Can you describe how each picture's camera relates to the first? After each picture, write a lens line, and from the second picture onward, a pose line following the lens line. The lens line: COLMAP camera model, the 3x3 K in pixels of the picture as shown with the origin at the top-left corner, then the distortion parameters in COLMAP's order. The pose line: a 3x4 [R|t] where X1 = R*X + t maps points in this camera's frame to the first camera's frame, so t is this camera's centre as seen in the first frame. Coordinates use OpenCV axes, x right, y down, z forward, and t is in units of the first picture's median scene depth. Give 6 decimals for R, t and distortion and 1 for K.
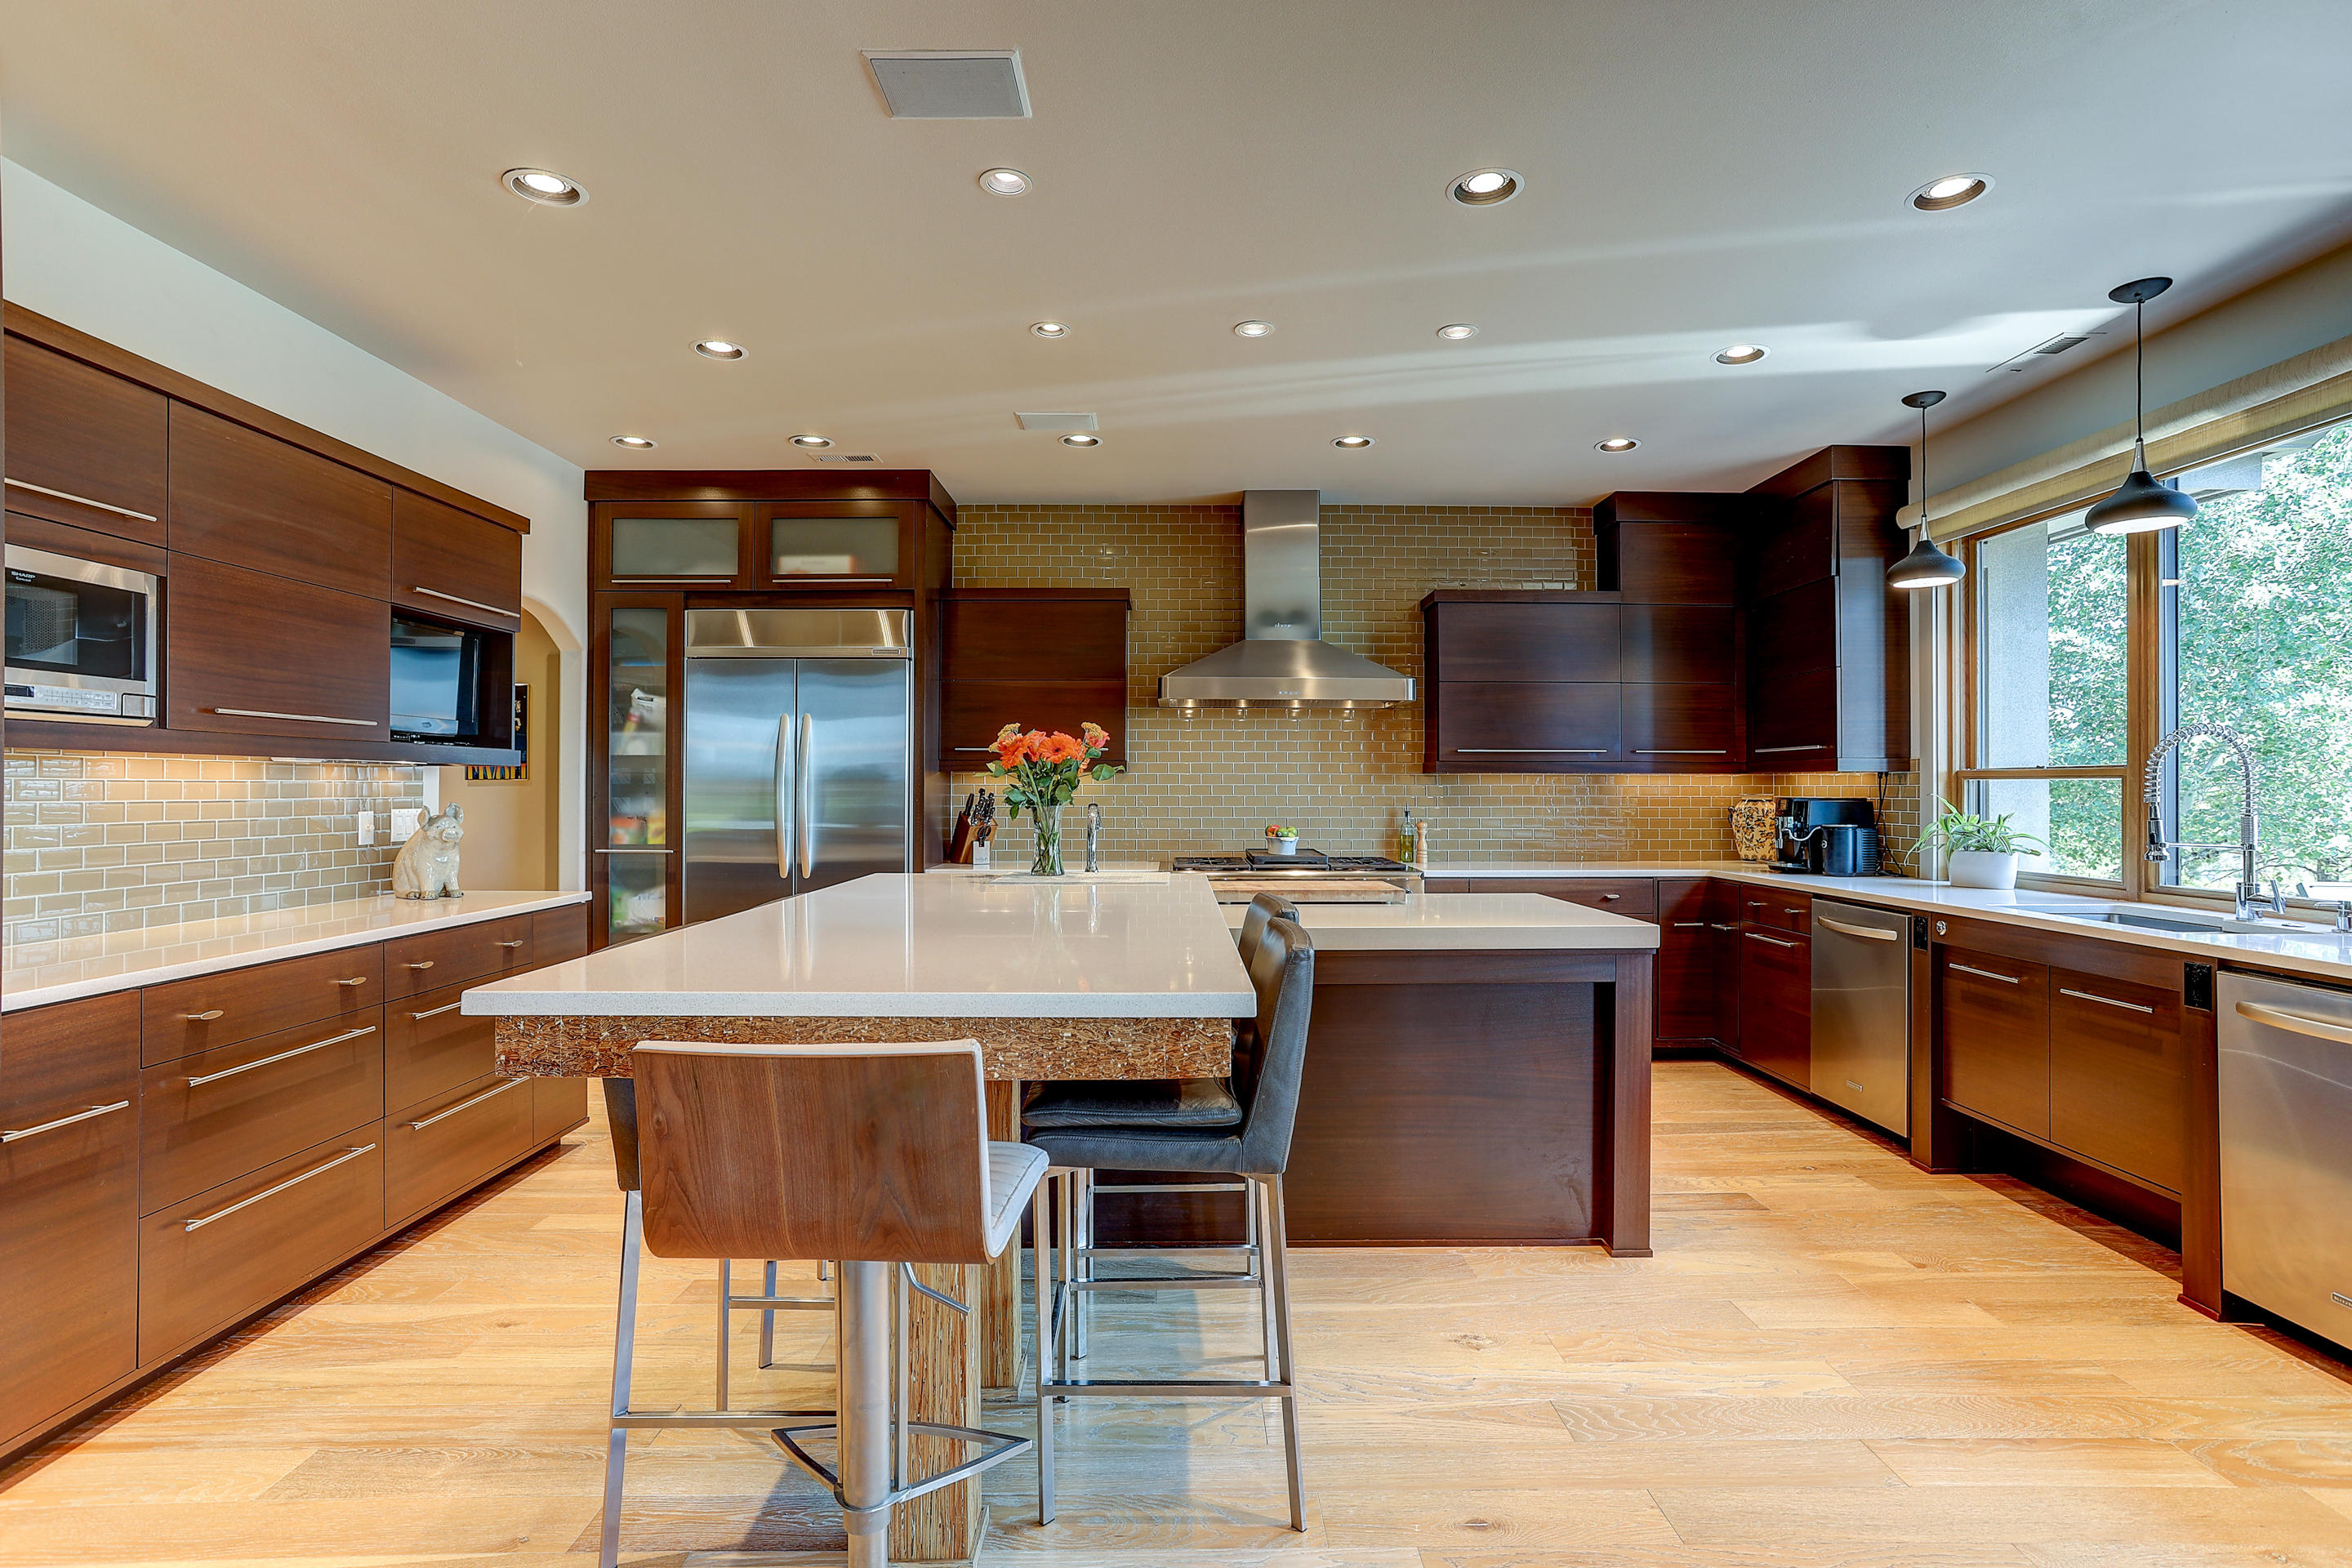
lens RADIAL K [[1124.6, 0, 1168.8], [0, 1124.6, 784.7], [0, 0, 1]] dist [-0.054510, 0.025883]
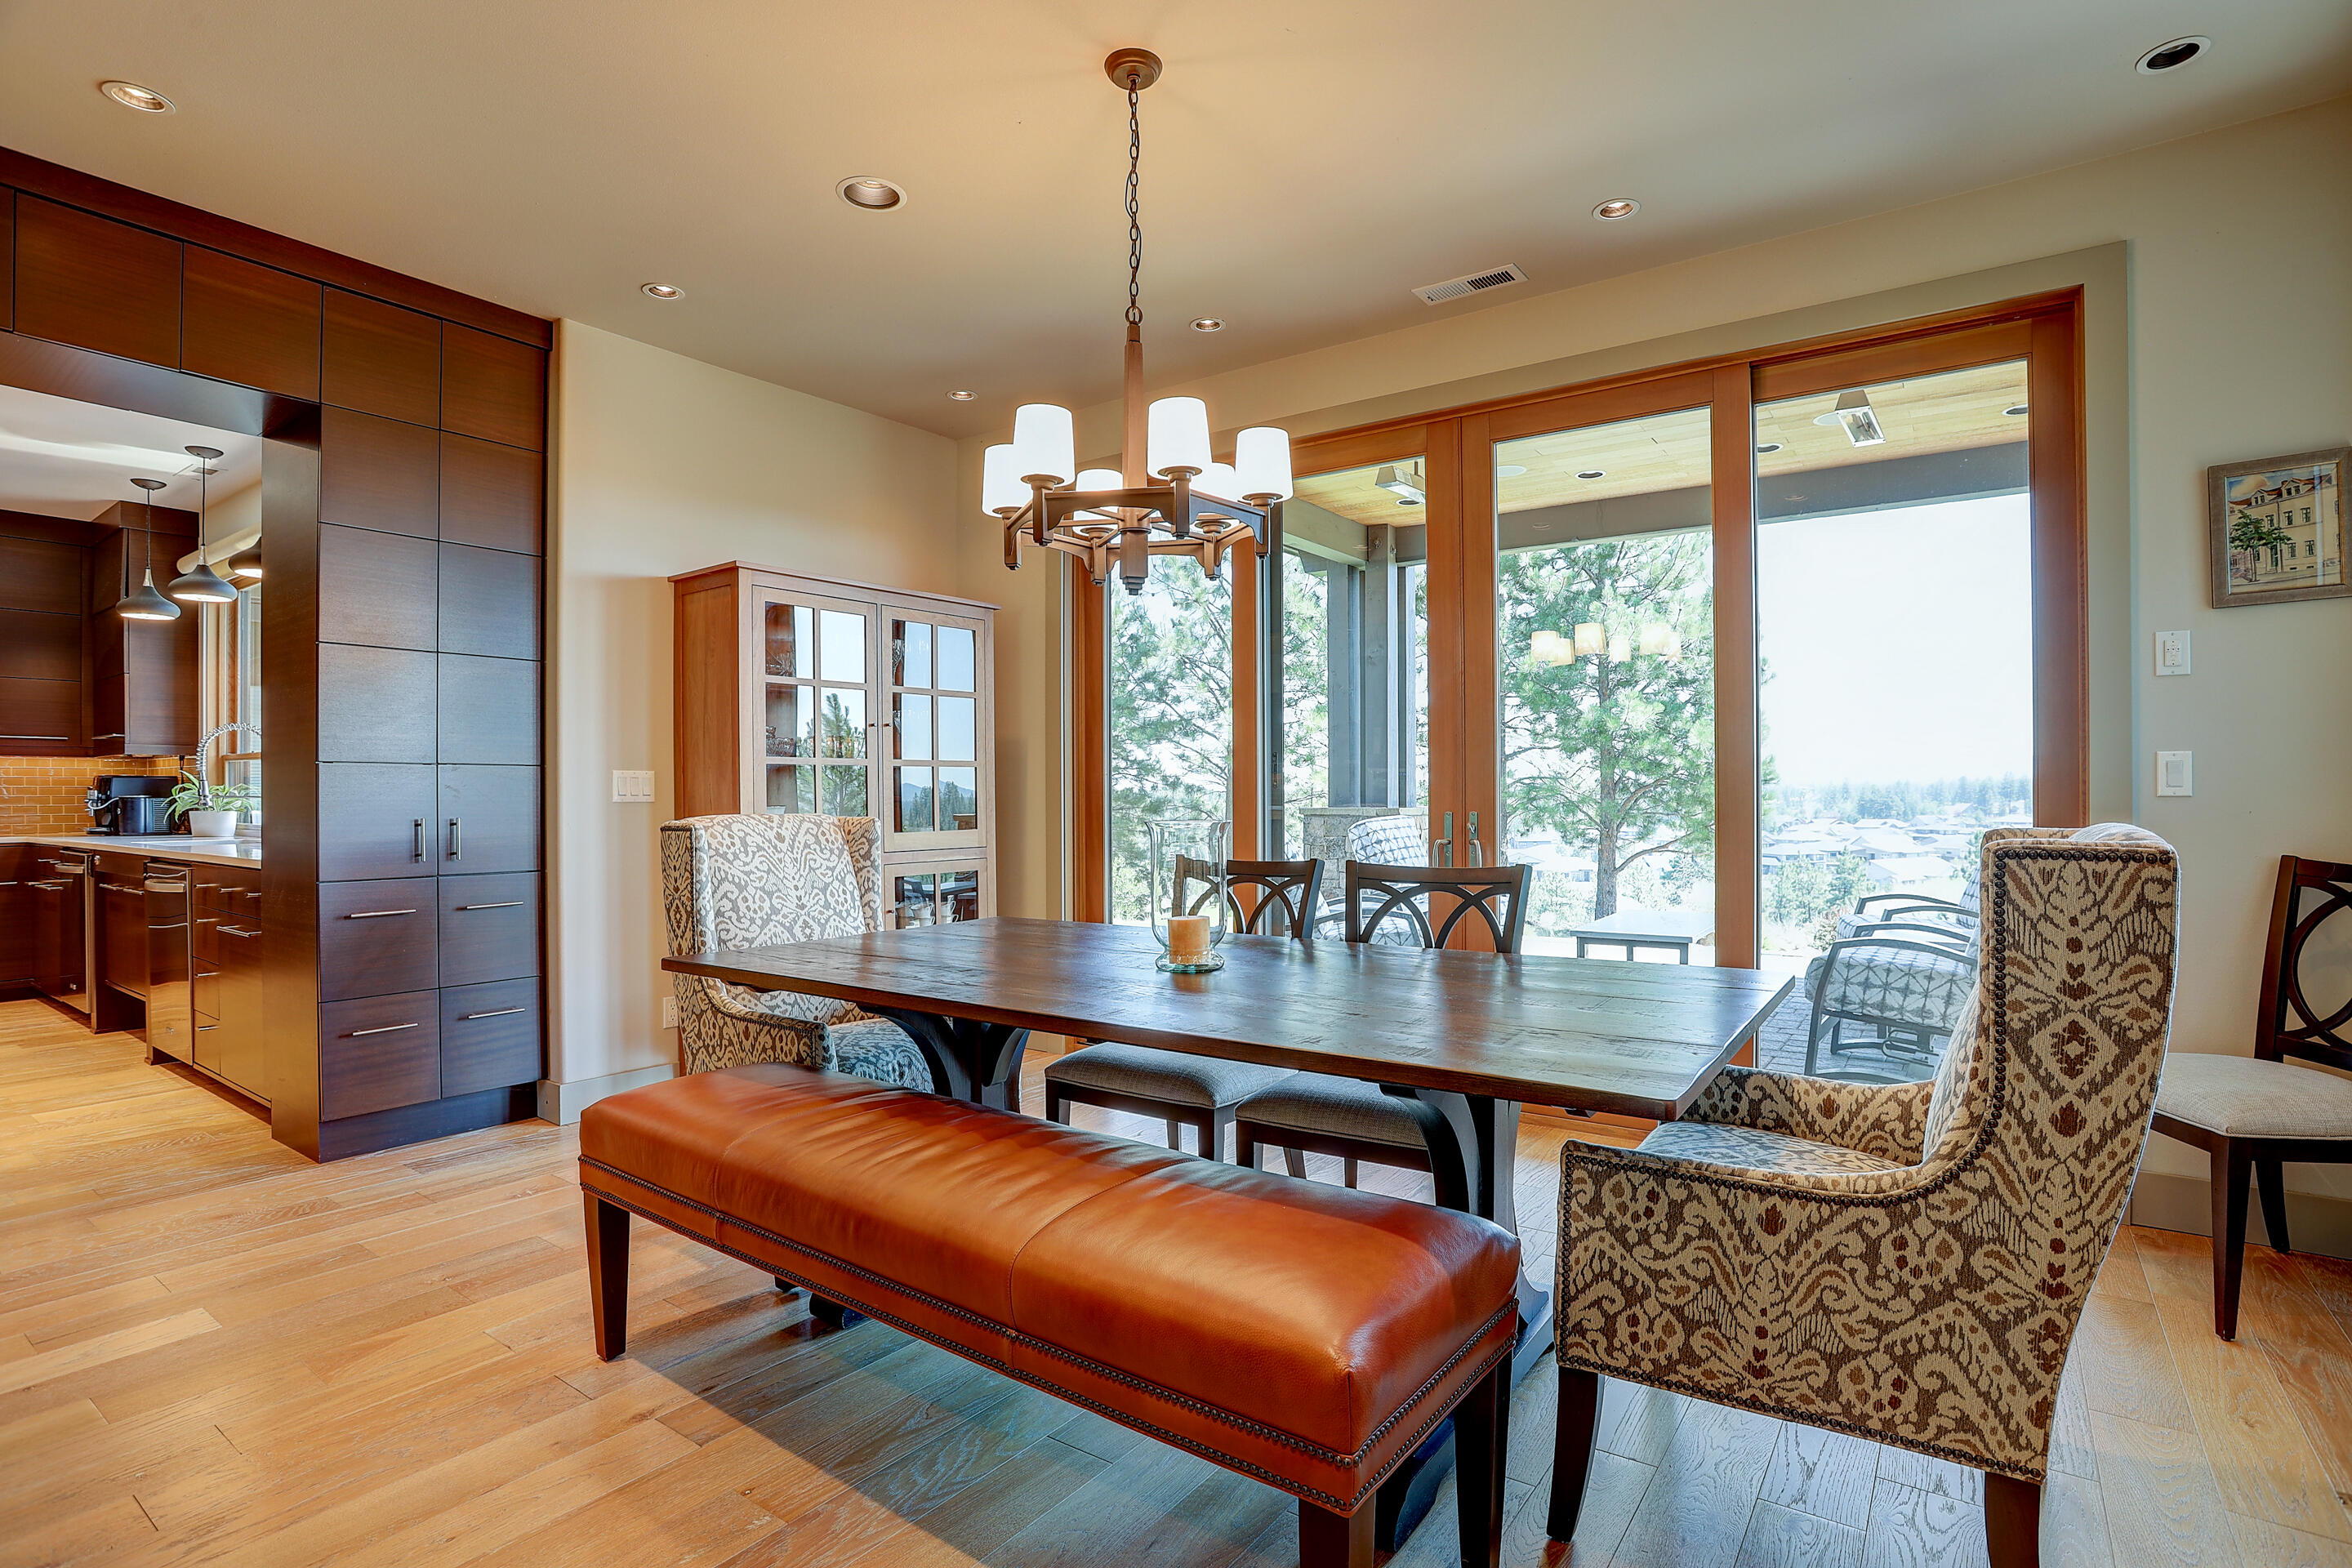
lens RADIAL K [[1150.7, 0, 1176.1], [0, 1150.7, 794.6], [0, 0, 1]] dist [-0.075817, 0.038940]
pose [[0.578497, -0.004664, 0.815671, 0.254891], [0.001008, 0.999987, 0.005004, 0.029284], [-0.815684, -0.002073, 0.578494, -0.742631]]
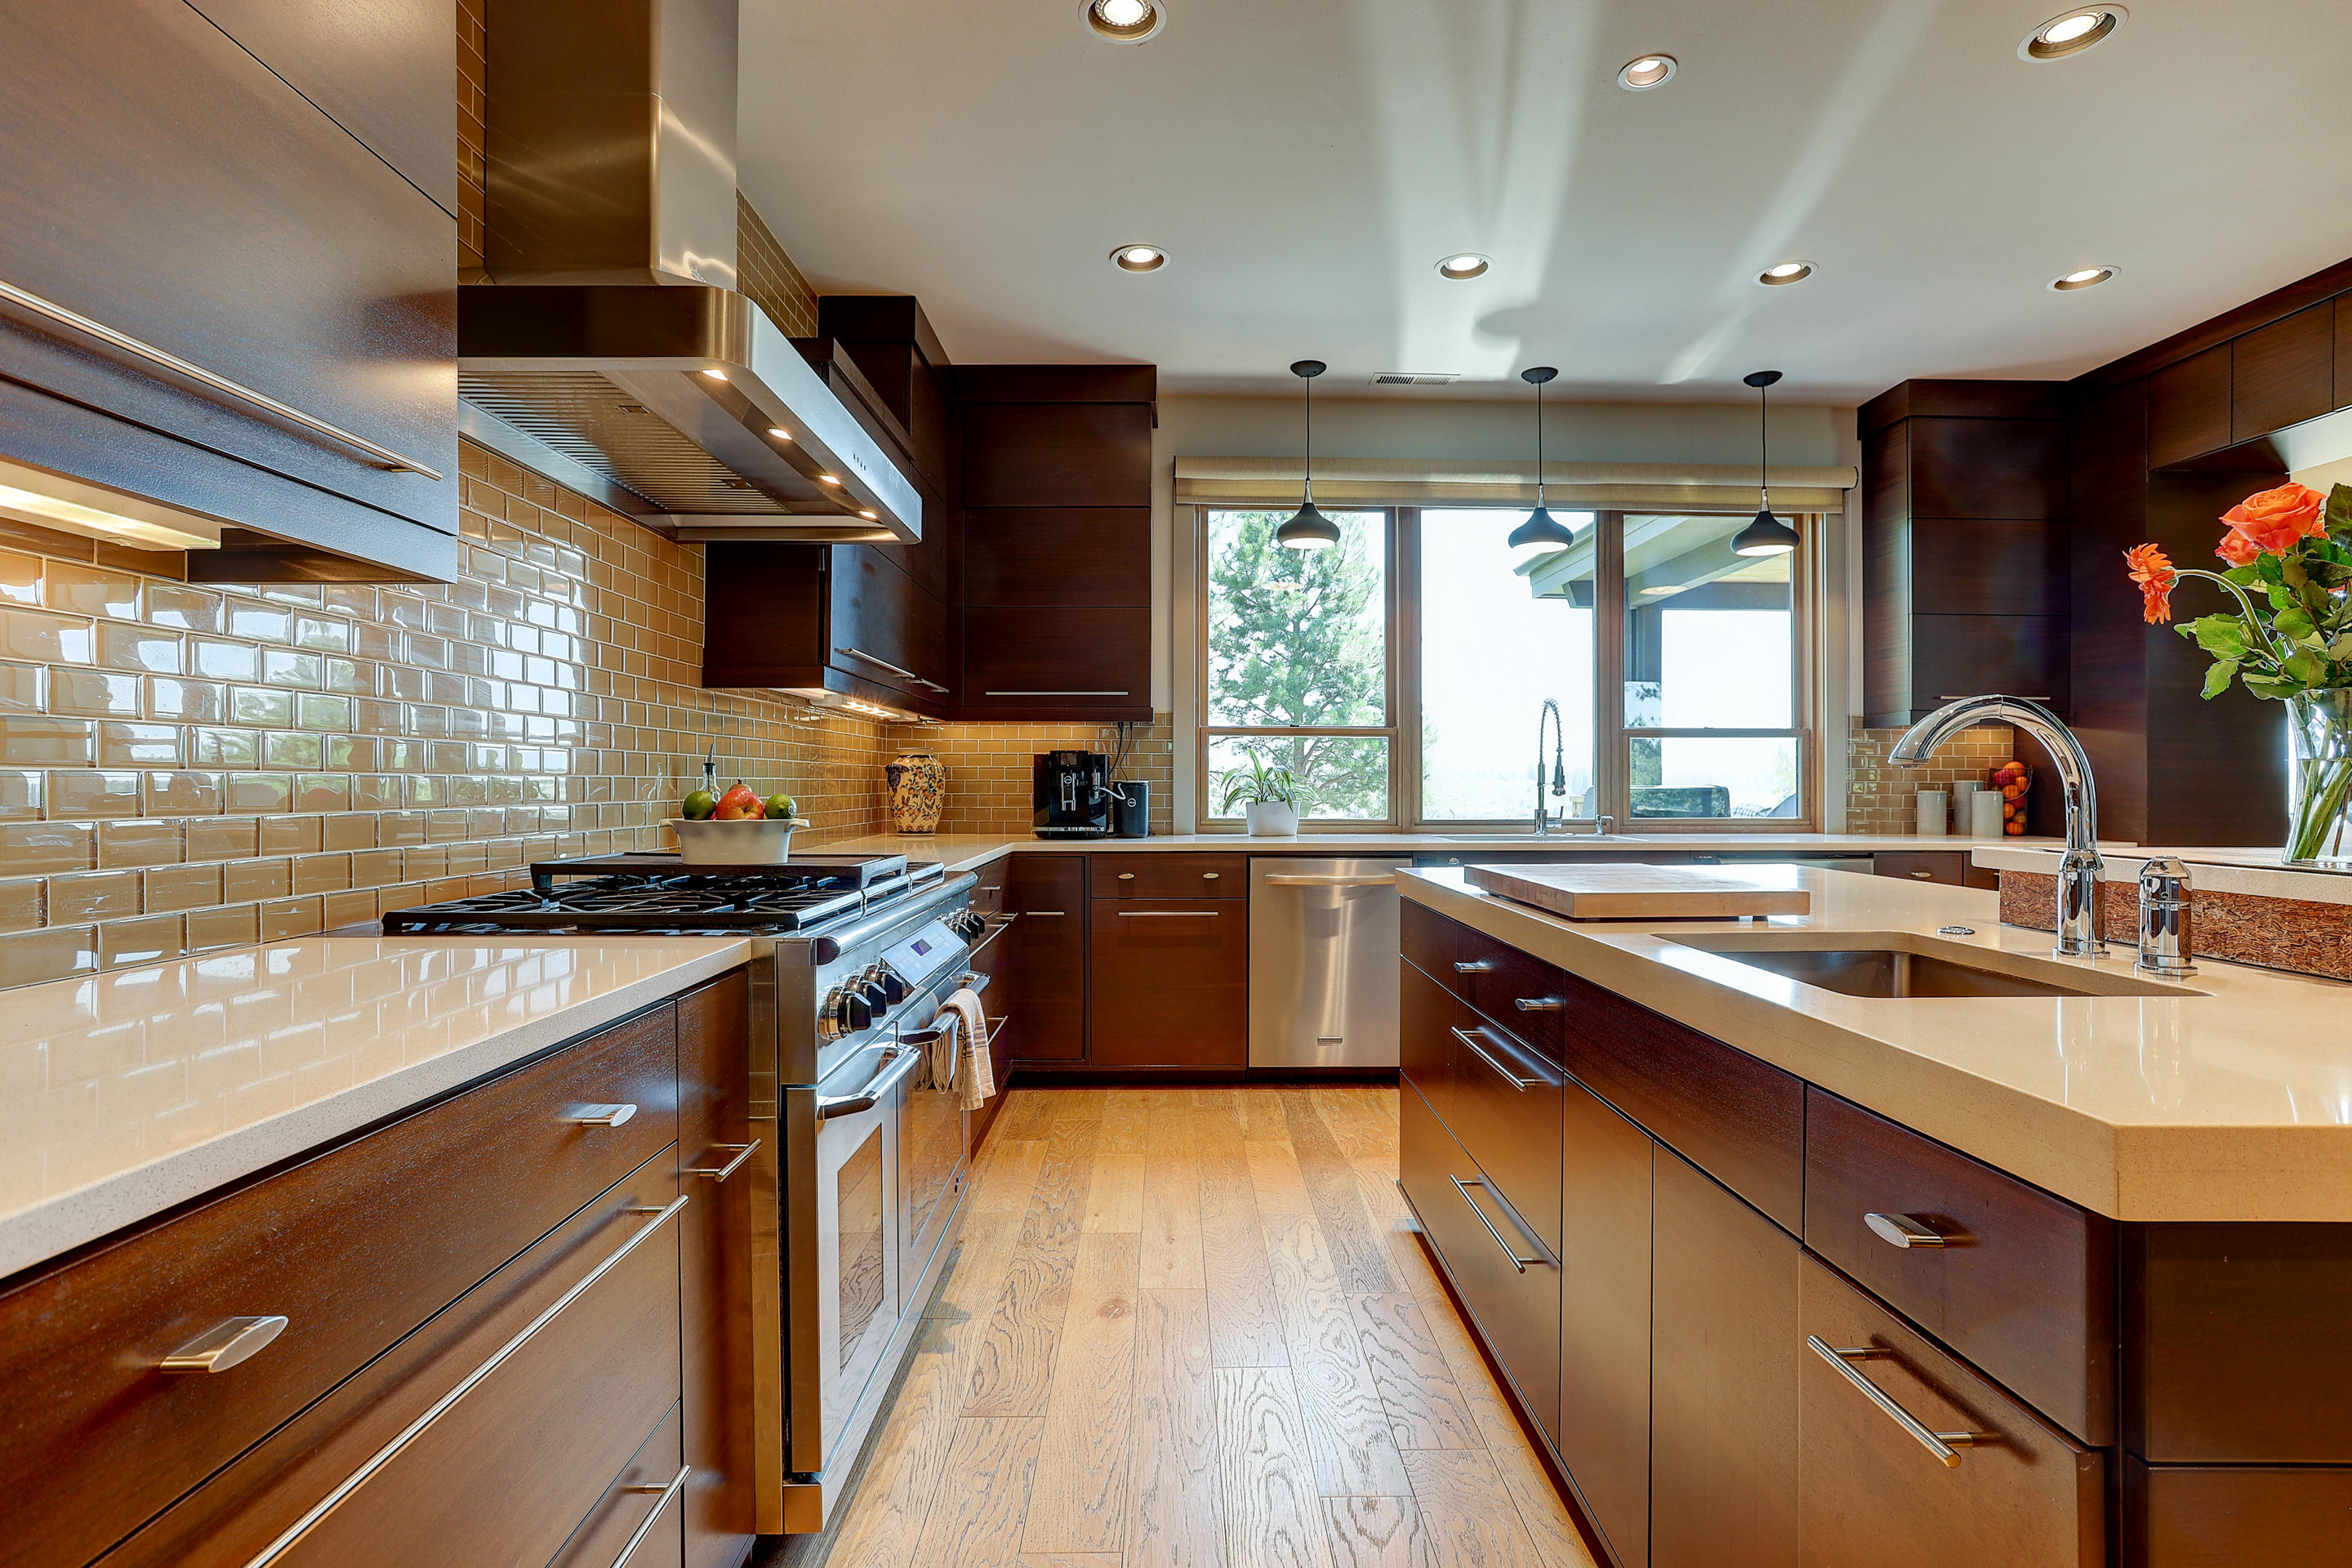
lens RADIAL K [[1145.0, 0, 1184.7], [0, 1145.0, 787.1], [0, 0, 1]] dist [-0.058311, 0.020823]
pose [[-0.026106, -0.003062, 0.999654, -0.336490], [-0.007181, 0.999970, 0.002876, 0.038089], [-0.999633, -0.007103, -0.026128, 0.983863]]
